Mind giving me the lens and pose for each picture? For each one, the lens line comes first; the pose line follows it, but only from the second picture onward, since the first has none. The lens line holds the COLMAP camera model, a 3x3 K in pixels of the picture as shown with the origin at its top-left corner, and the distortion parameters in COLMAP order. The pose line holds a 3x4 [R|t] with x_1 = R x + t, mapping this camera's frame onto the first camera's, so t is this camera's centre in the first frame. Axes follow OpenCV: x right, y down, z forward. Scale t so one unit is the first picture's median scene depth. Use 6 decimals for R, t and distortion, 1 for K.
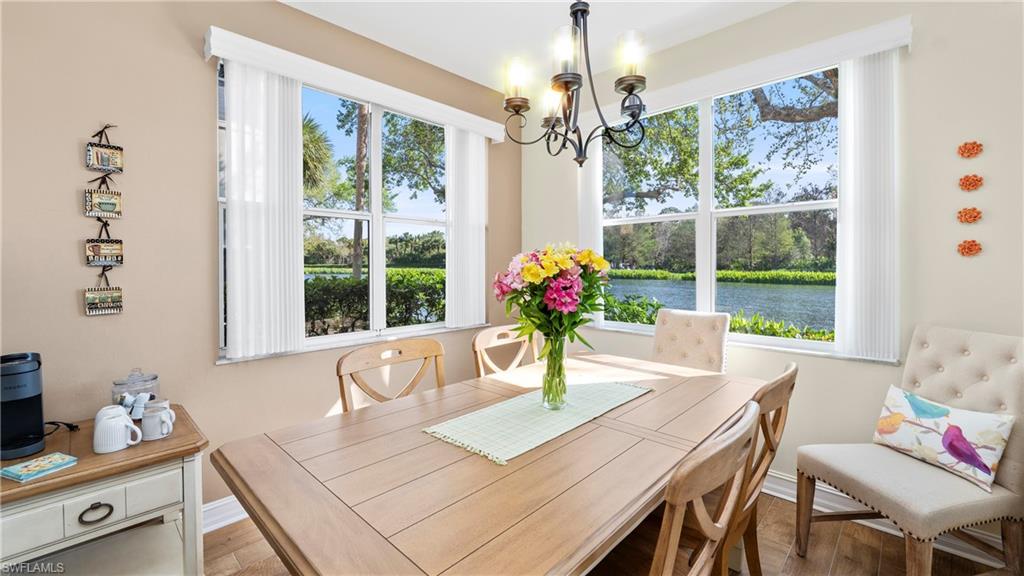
lens RADIAL K [[420.2, 0, 497.5], [0, 420.2, 267.7], [0, 0, 1]] dist [-0.009630, -0.000052]
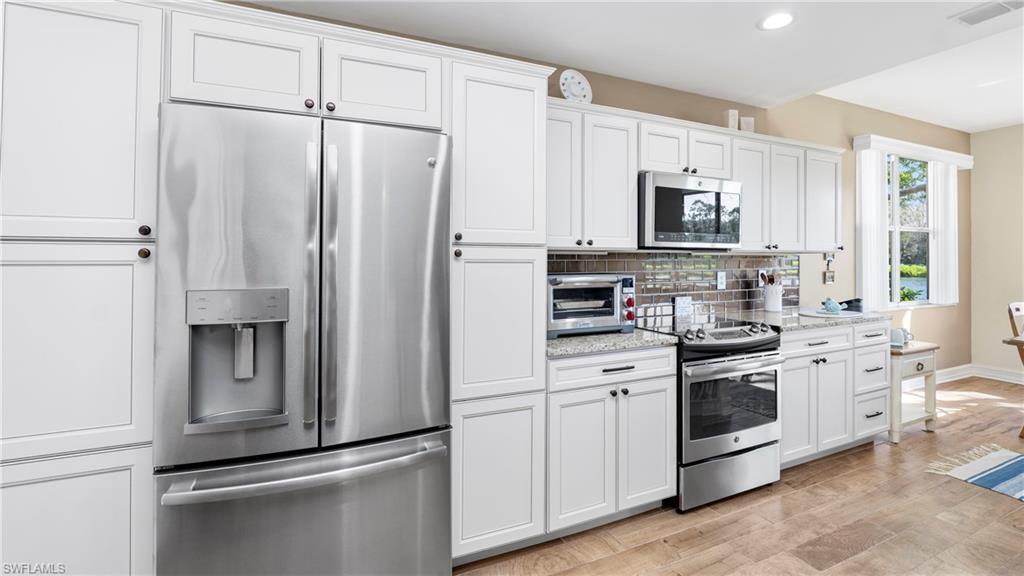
lens RADIAL K [[436.2, 0, 510.0], [0, 436.2, 255.0], [0, 0, 1]] dist [-0.011586, 0.000097]
pose [[0.931696, 0.002945, -0.363227, -1.625154], [-0.006311, 0.999947, -0.008082, -0.002520], [0.363185, 0.009823, 0.931665, -1.538460]]
